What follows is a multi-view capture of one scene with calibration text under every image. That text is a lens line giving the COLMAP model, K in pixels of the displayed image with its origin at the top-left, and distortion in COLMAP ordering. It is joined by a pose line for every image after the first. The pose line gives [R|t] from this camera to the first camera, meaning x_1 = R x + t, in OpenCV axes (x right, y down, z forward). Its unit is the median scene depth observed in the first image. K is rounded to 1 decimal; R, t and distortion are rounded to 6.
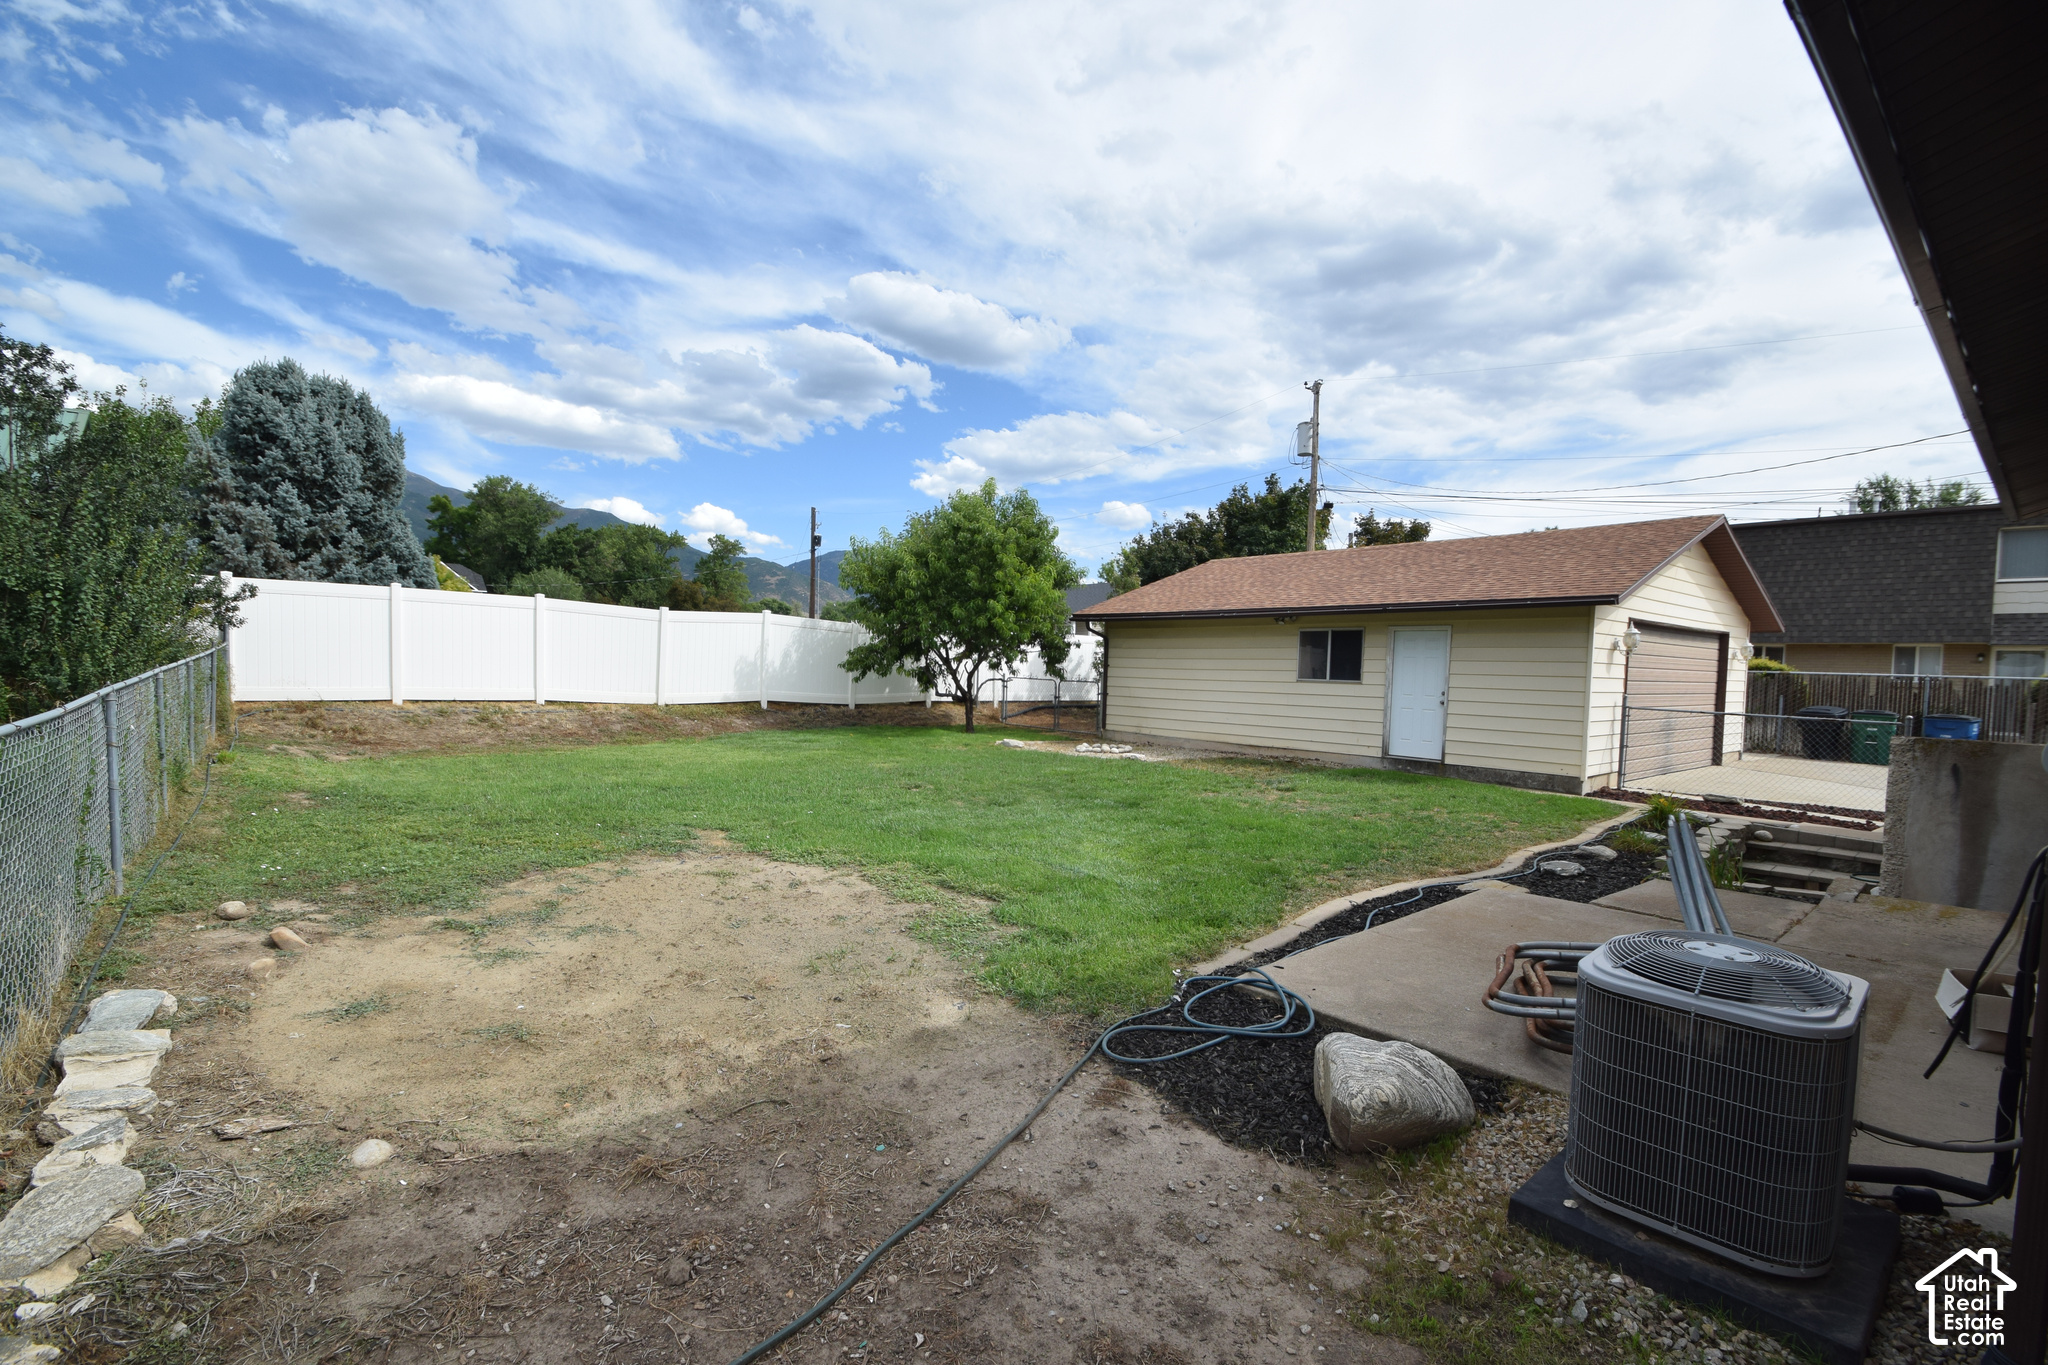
lens RADIAL K [[908.3, 0, 1022.2], [0, 908.3, 679.2], [0, 0, 1]] dist [-0.000171, -0.000122]
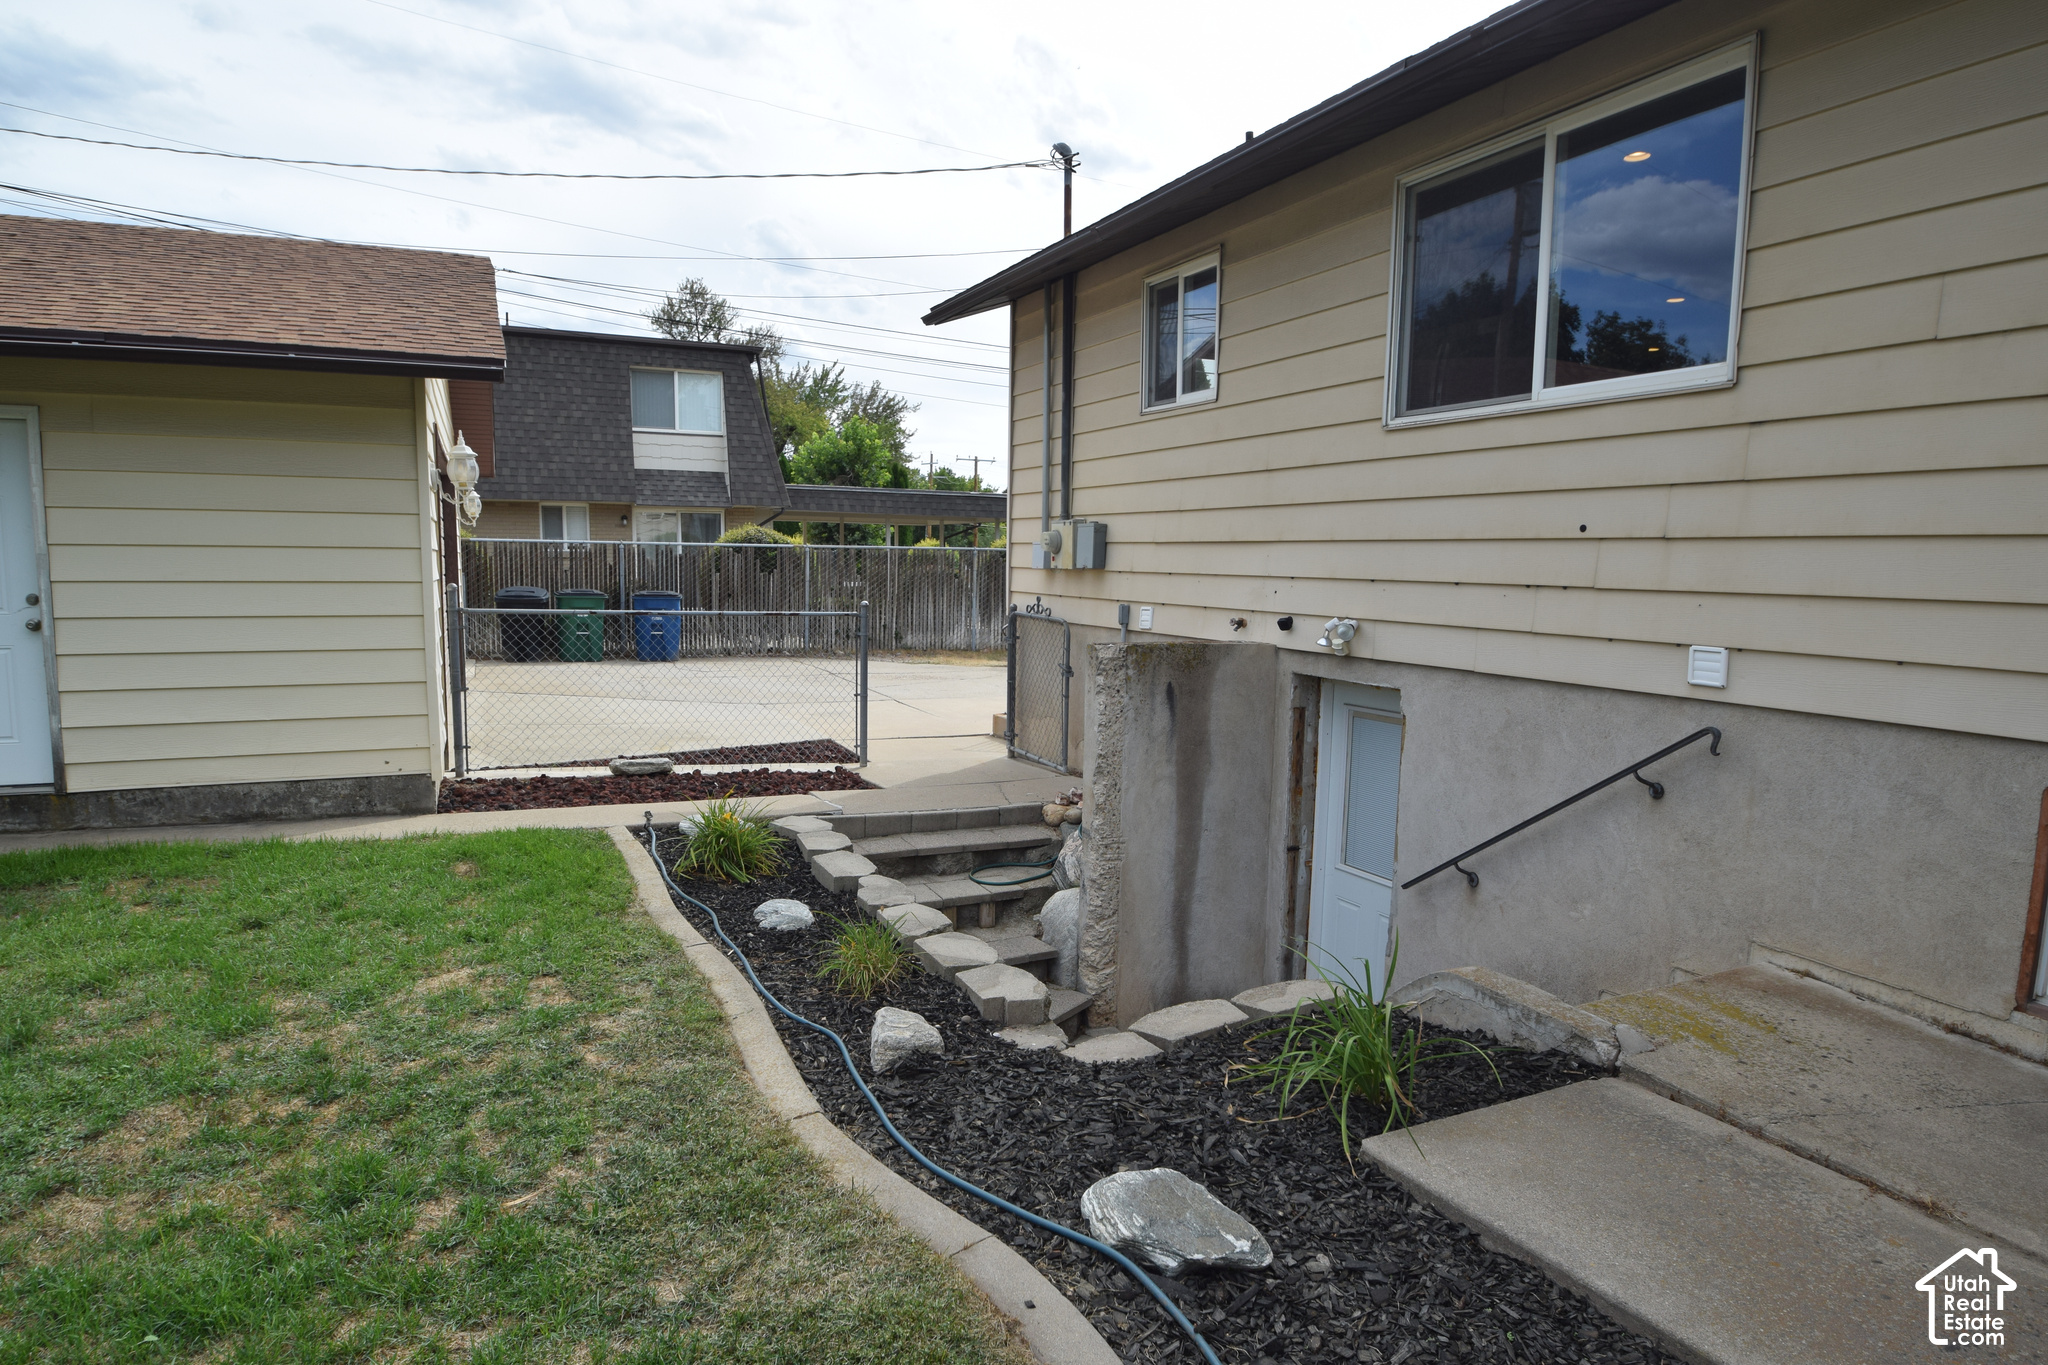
lens RADIAL K [[1194.6, 0, 1022.3], [0, 1194.6, 692.0], [0, 0, 1]] dist [-0.029544, -0.001545]
pose [[0.273544, -0.123949, 0.953840, 0.090264], [0.009554, 0.991964, 0.126163, -0.001741], [-0.961812, -0.025398, 0.272530, 0.358846]]
